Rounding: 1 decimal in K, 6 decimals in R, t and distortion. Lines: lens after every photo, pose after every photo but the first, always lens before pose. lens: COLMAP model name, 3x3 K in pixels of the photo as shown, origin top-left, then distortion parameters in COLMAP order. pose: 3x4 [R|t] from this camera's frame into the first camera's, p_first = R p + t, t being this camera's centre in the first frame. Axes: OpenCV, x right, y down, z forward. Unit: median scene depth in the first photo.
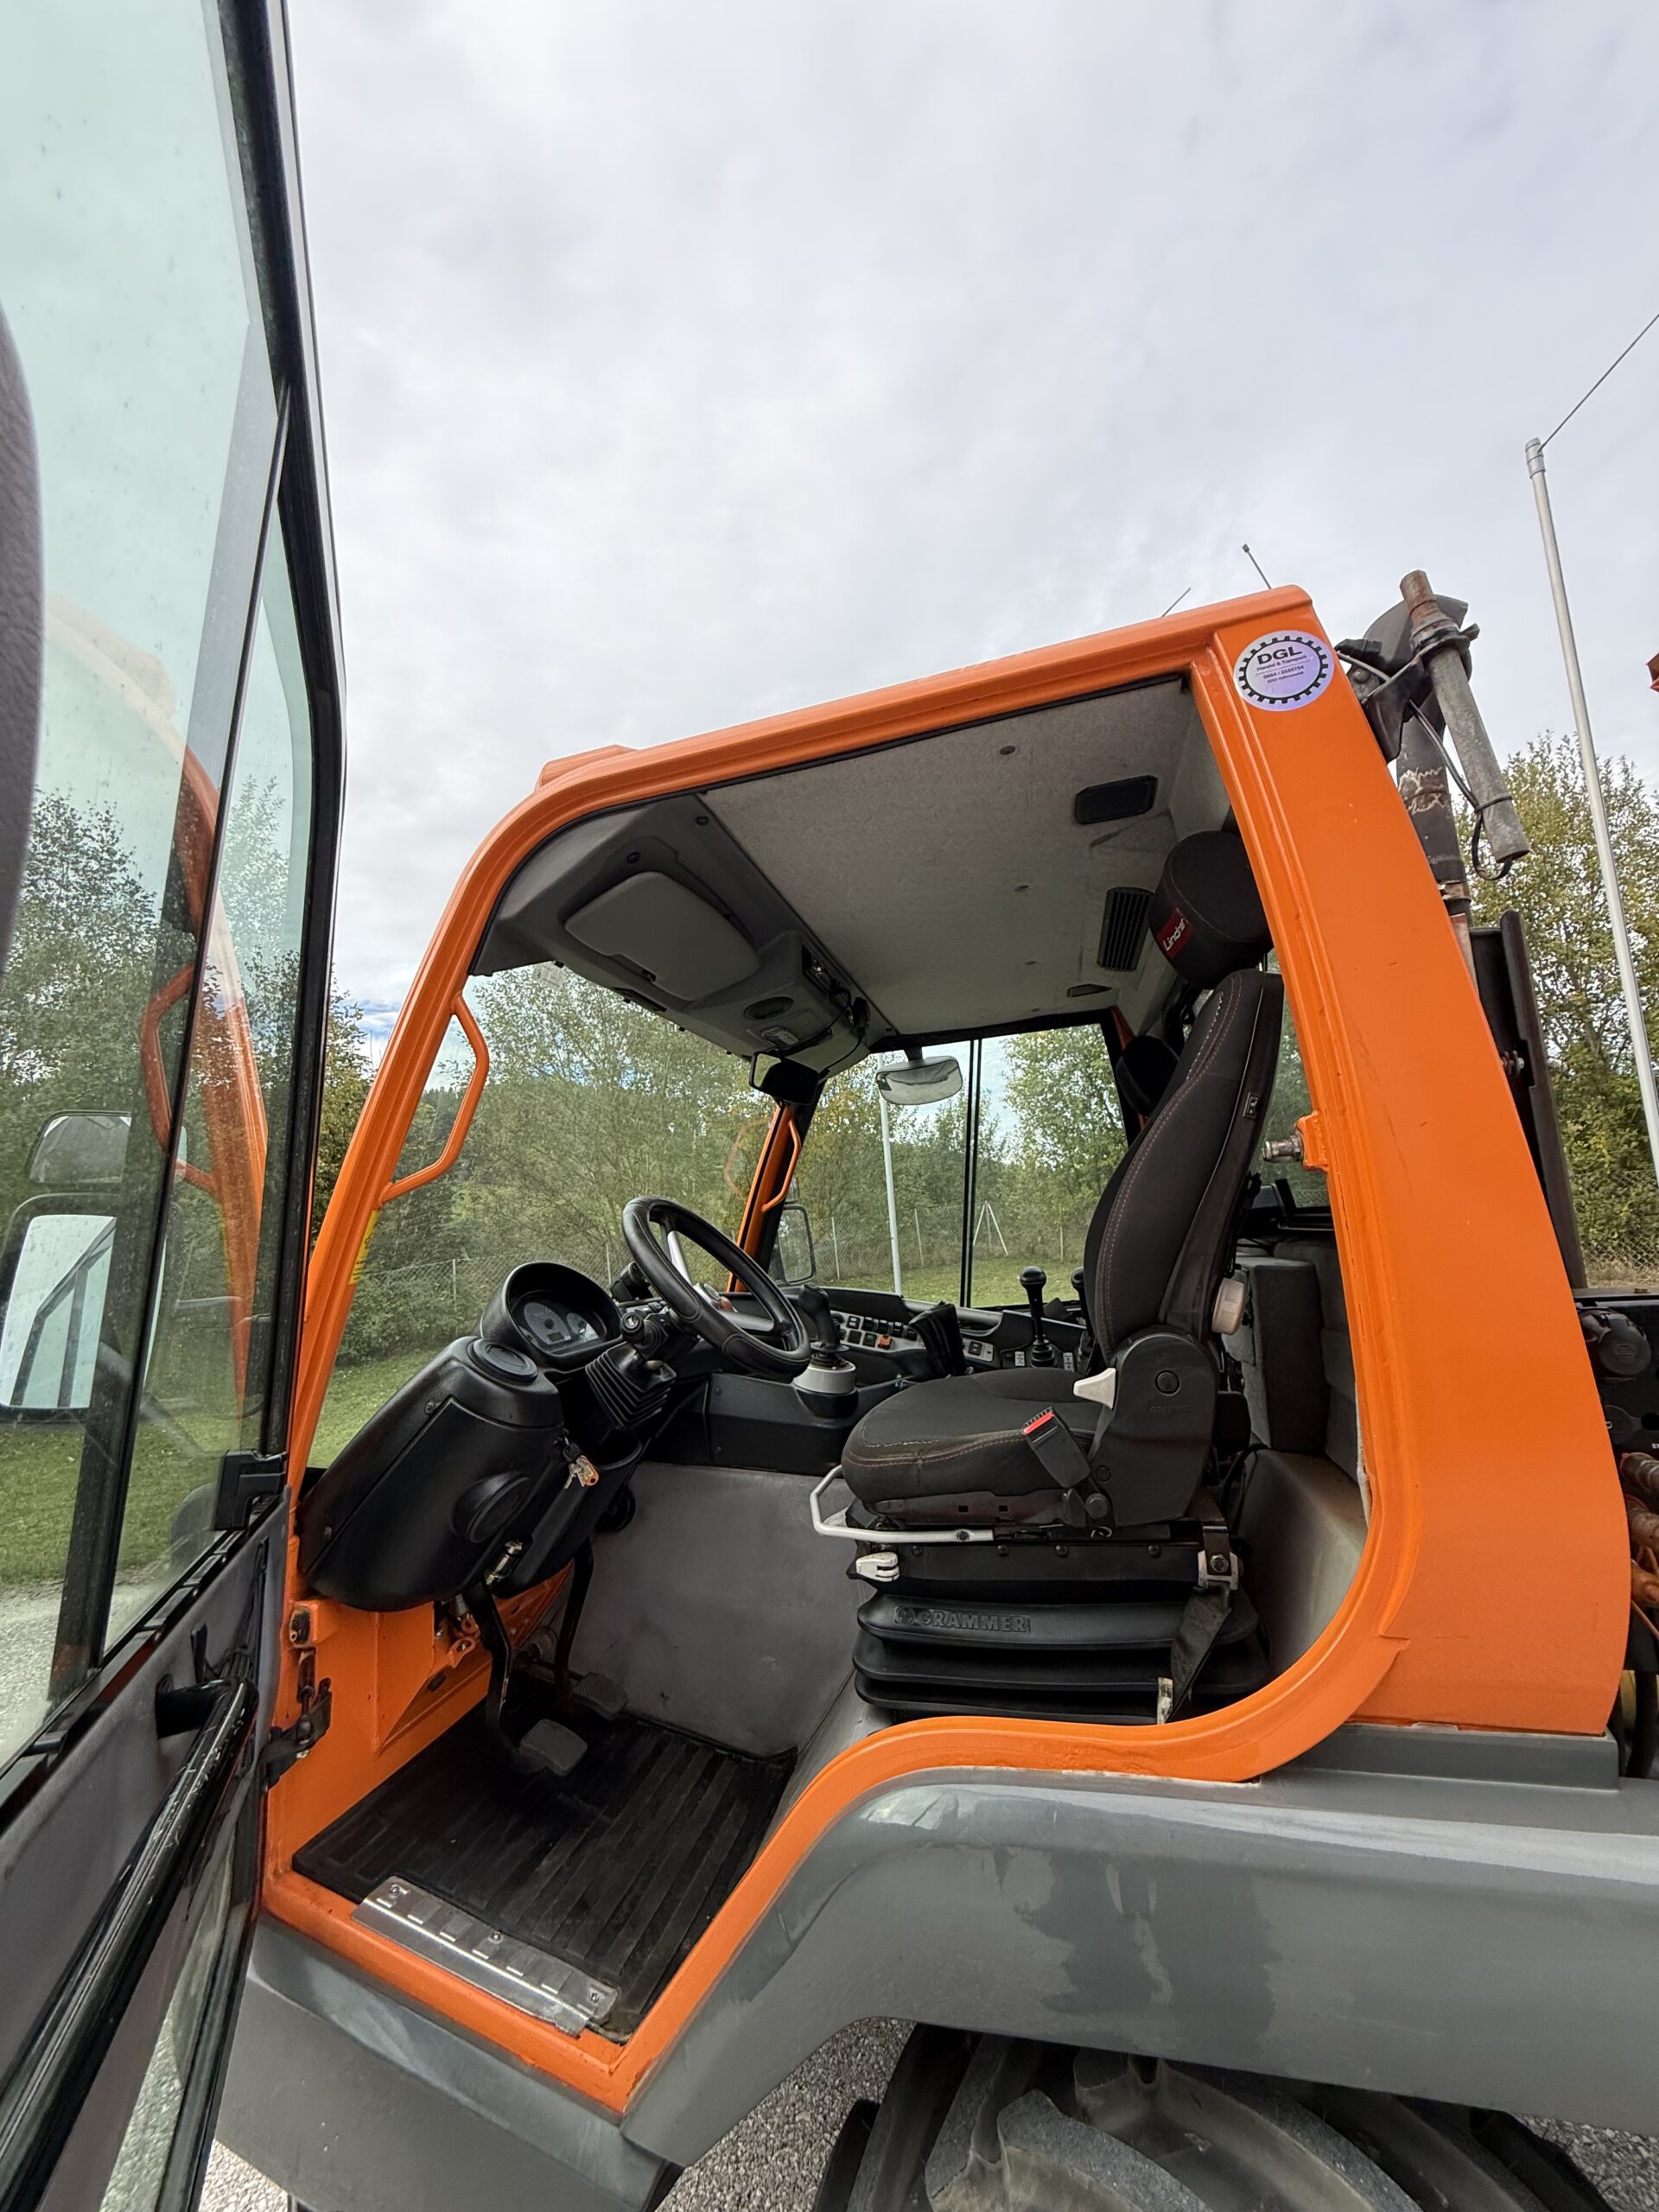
lens RADIAL K [[870.3, 0, 829.5], [0, 870.3, 1106.0], [0, 0, 1]] dist [0.000403, -0.000081]
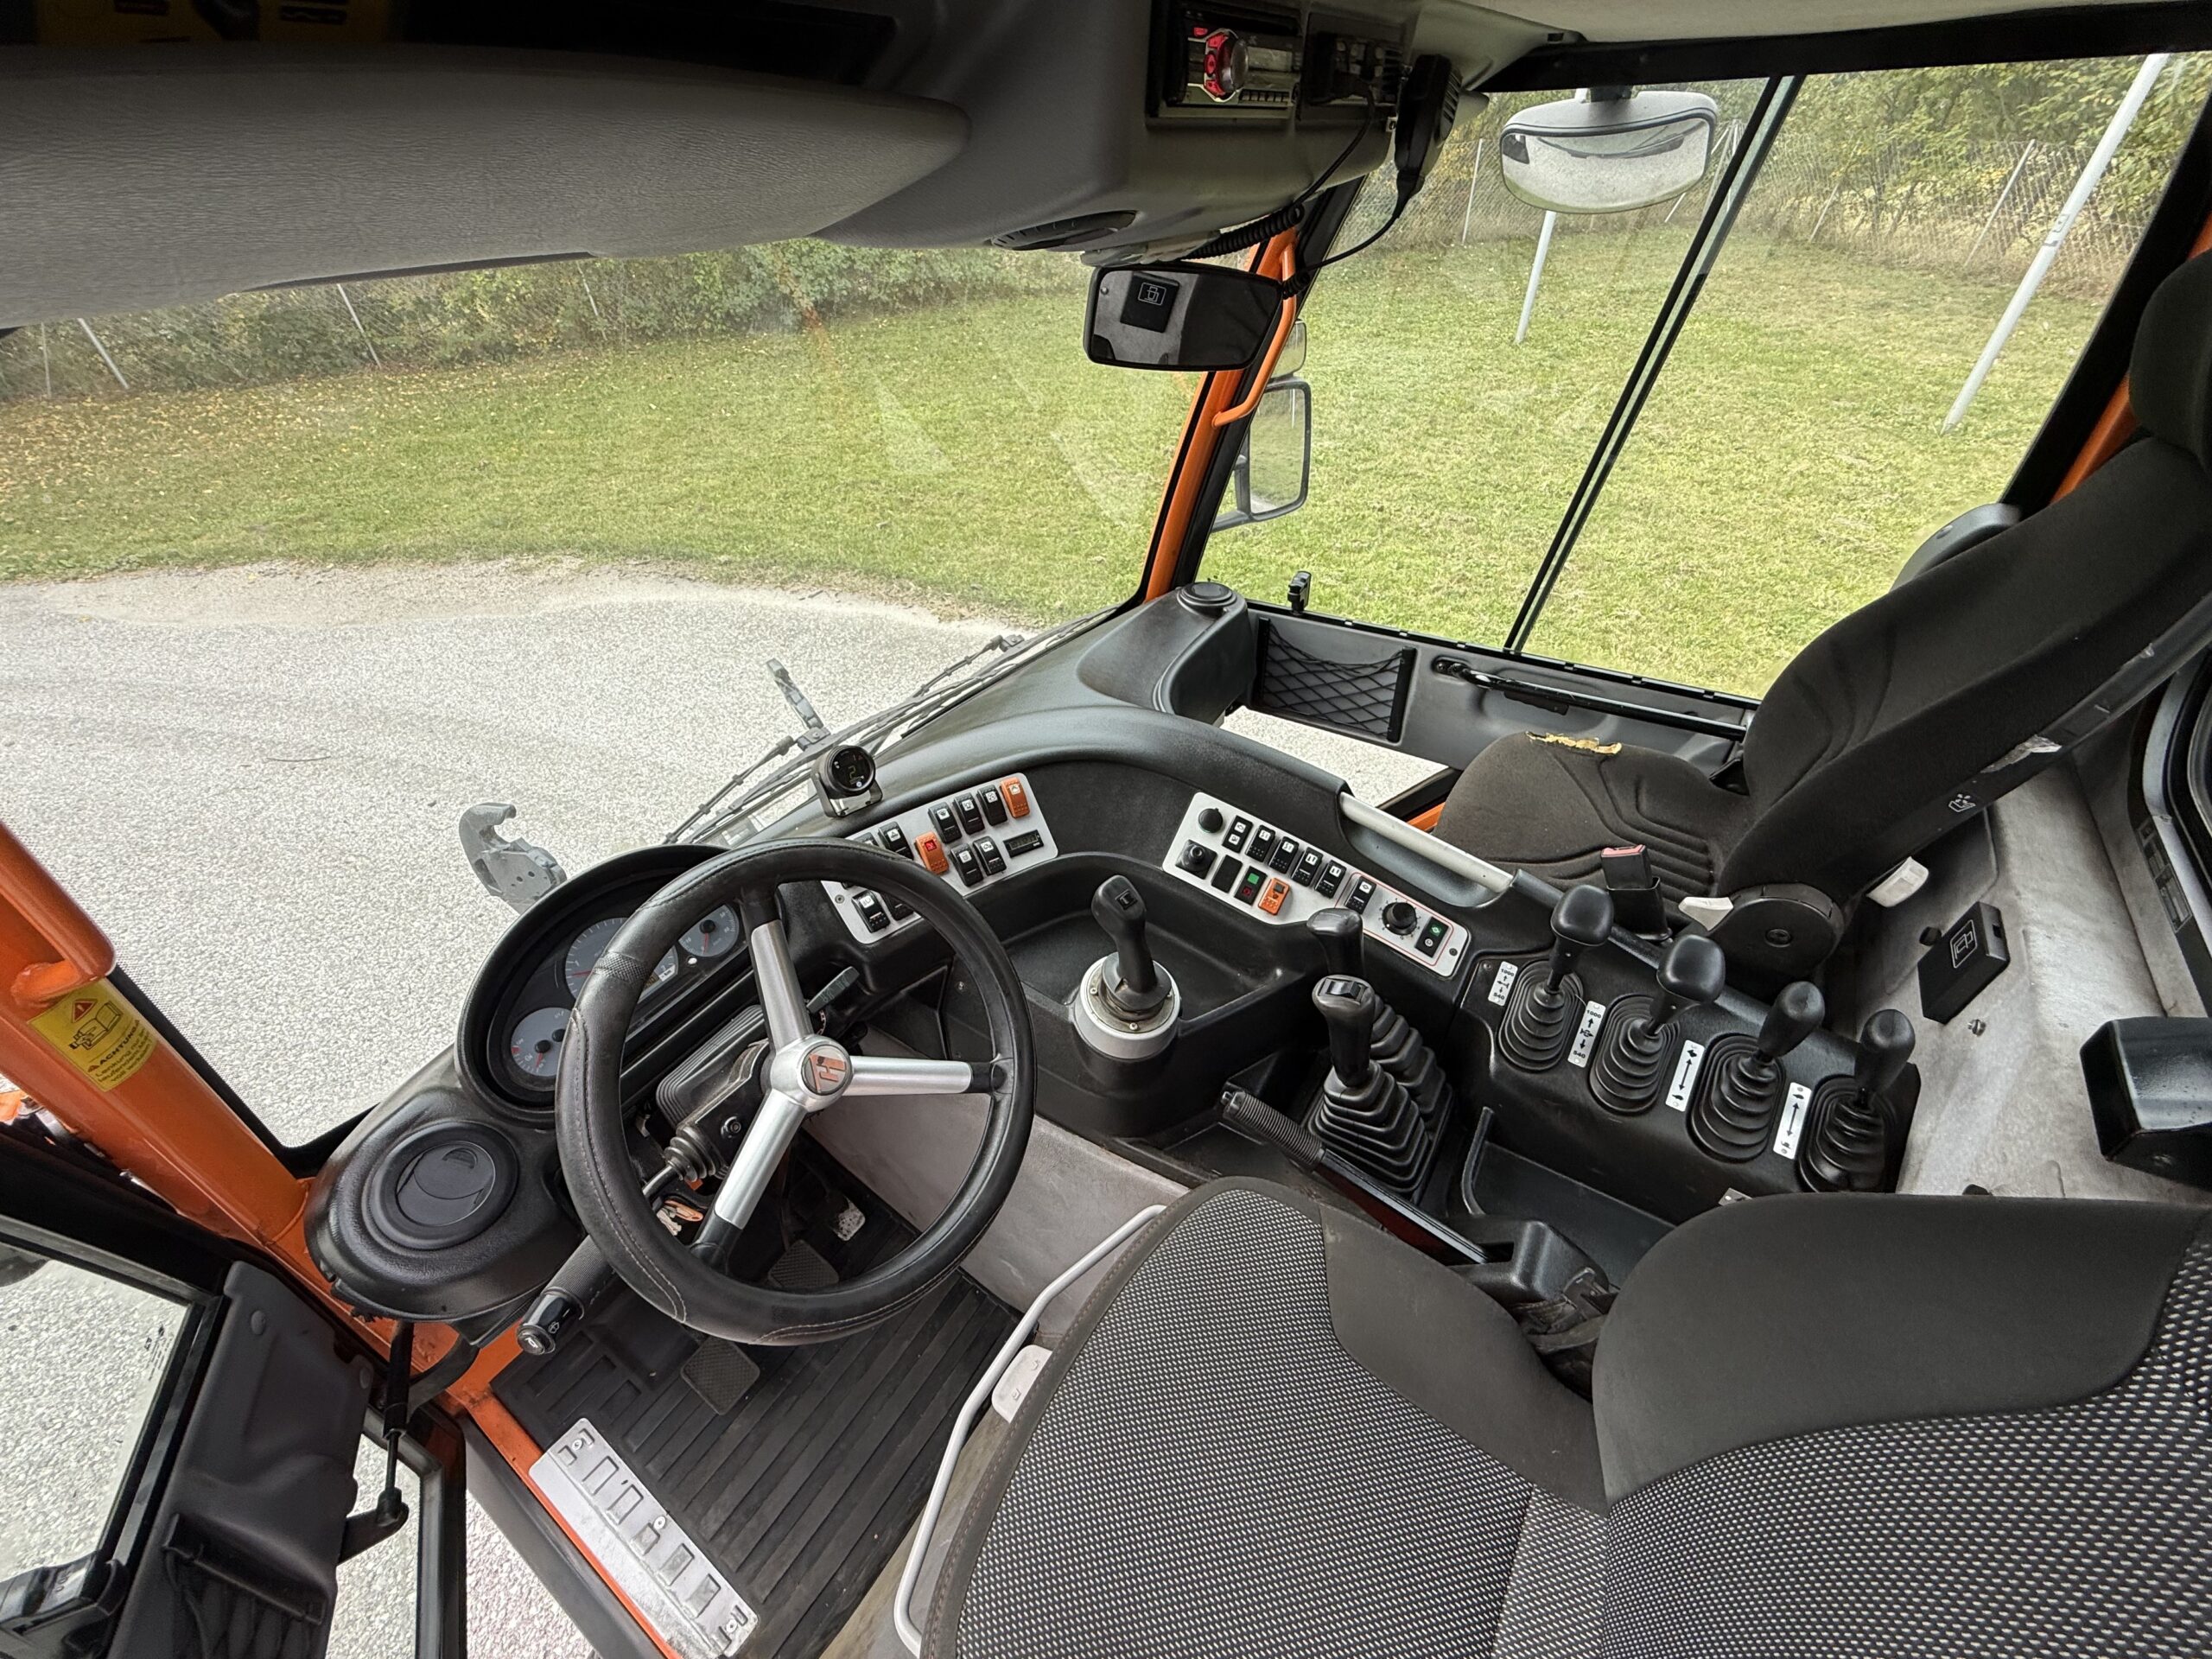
lens RADIAL K [[870.3, 0, 1106.0], [0, 870.3, 829.5], [0, 0, 1]] dist [0.000403, -0.000081]
pose [[0.945585, 0.248199, -0.210394, 0.067719], [-0.012546, 0.673954, 0.738666, -0.191738], [0.325132, -0.695832, 0.640395, 0.614703]]
